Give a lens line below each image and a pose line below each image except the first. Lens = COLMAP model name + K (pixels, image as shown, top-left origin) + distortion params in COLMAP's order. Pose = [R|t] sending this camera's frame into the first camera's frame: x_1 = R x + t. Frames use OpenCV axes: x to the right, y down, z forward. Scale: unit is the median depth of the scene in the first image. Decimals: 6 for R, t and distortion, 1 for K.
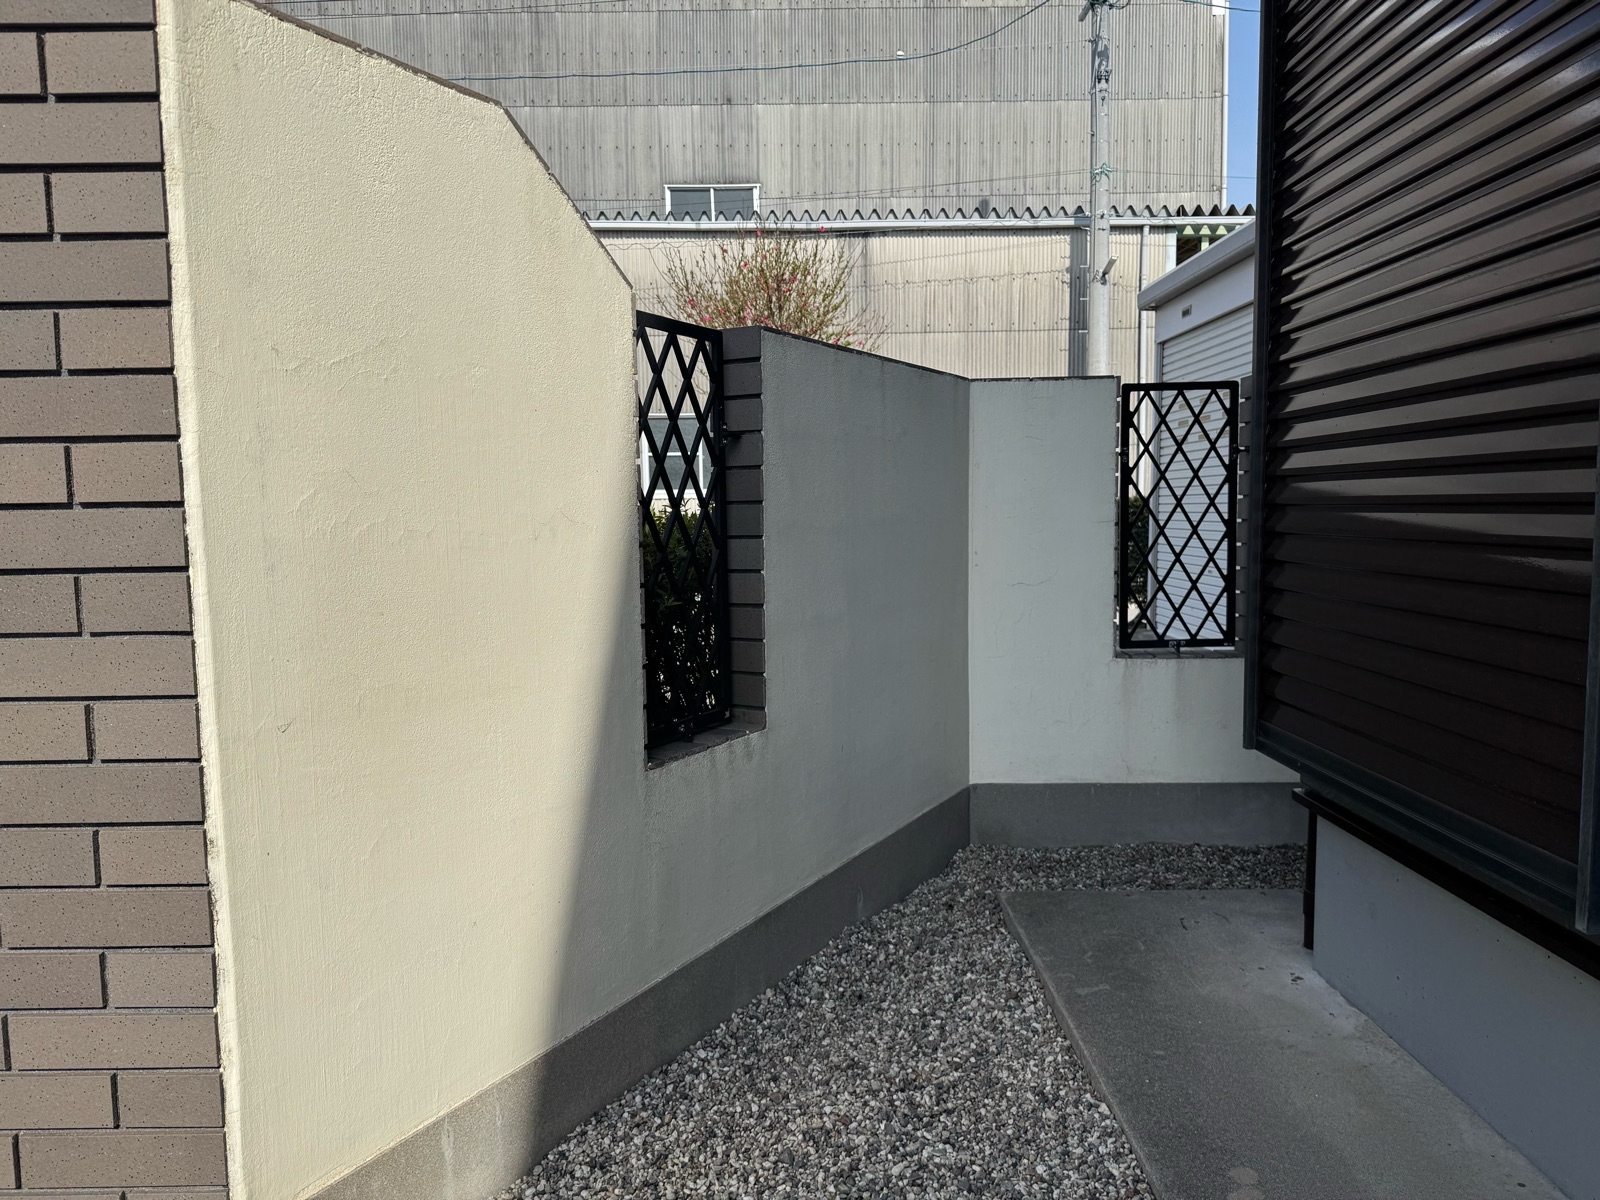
lens RADIAL K [[1102.7, 0, 797.9], [0, 1102.7, 604.1], [0, 0, 1]] dist [0.020864, -0.024081]
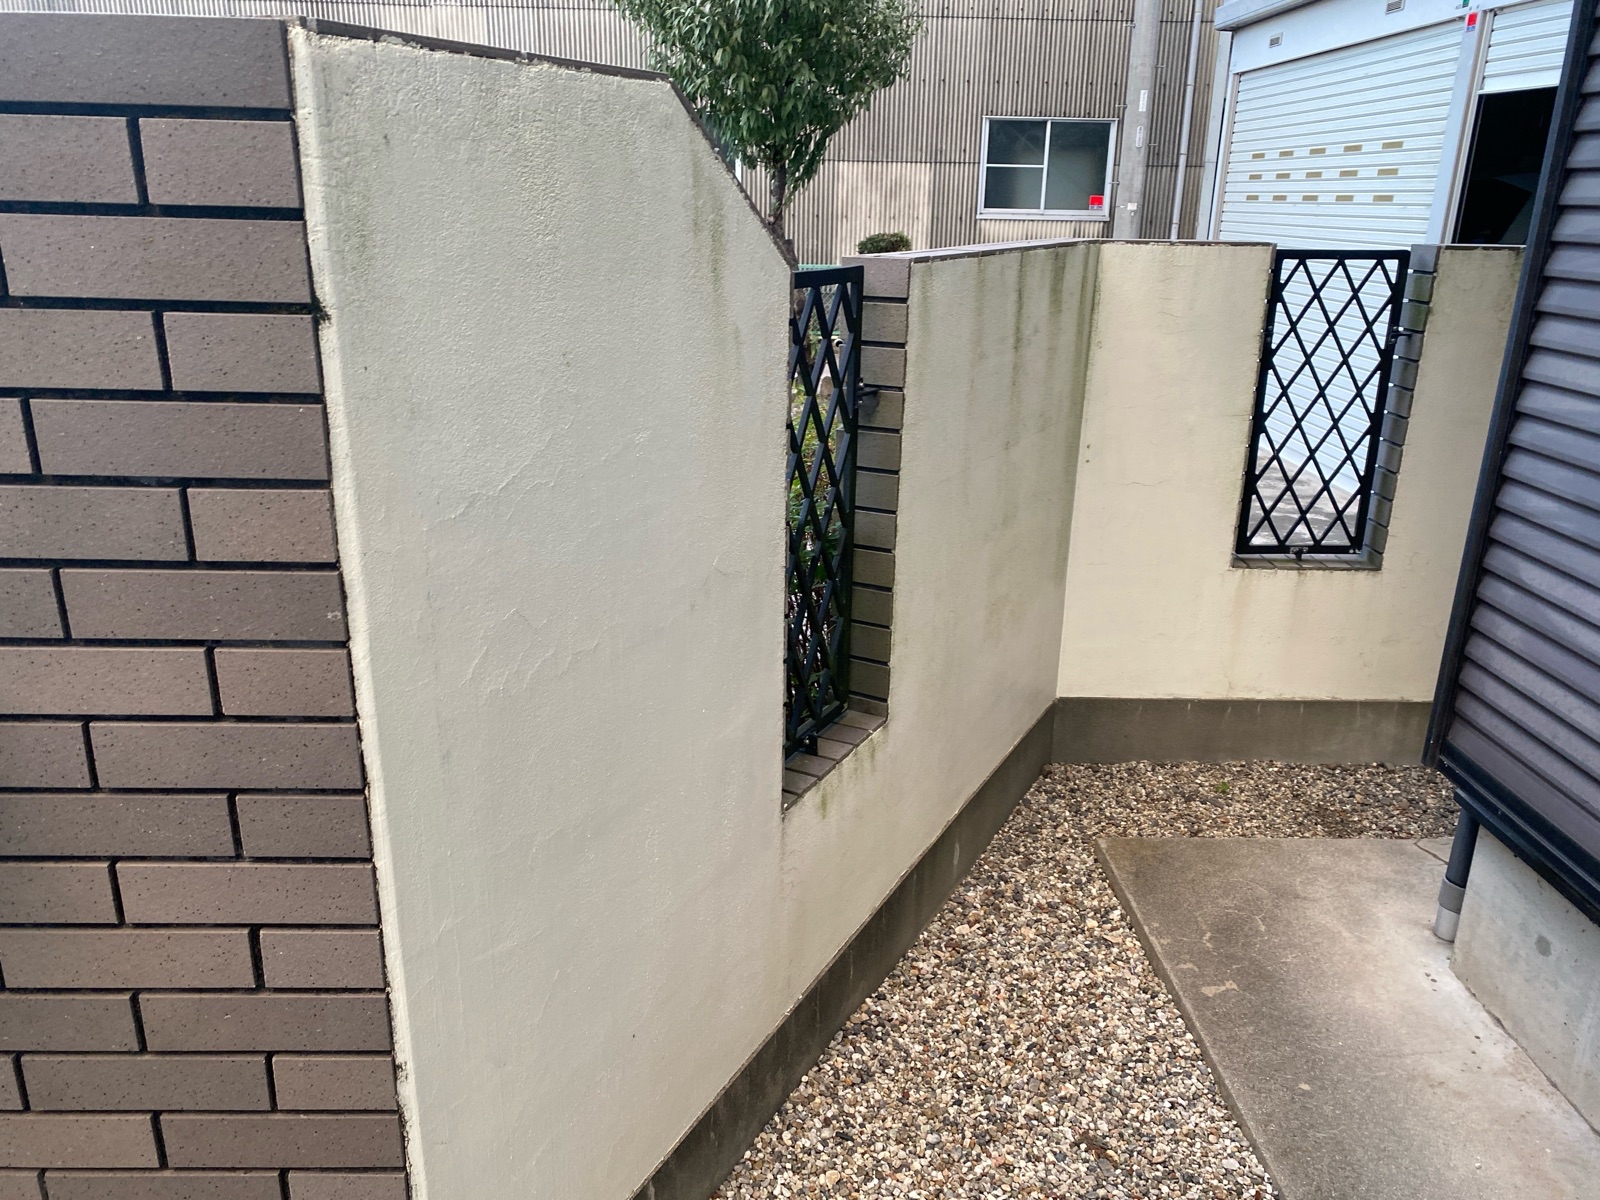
lens RADIAL K [[1220.9, 0, 801.4], [0, 1220.9, 597.0], [0, 0, 1]] dist [-0.001804, 0.012170]
pose [[0.999125, 0.020297, 0.036581, -0.141089], [-0.028066, 0.973641, 0.226351, -0.211885], [-0.031023, -0.227179, 0.973359, 0.070321]]
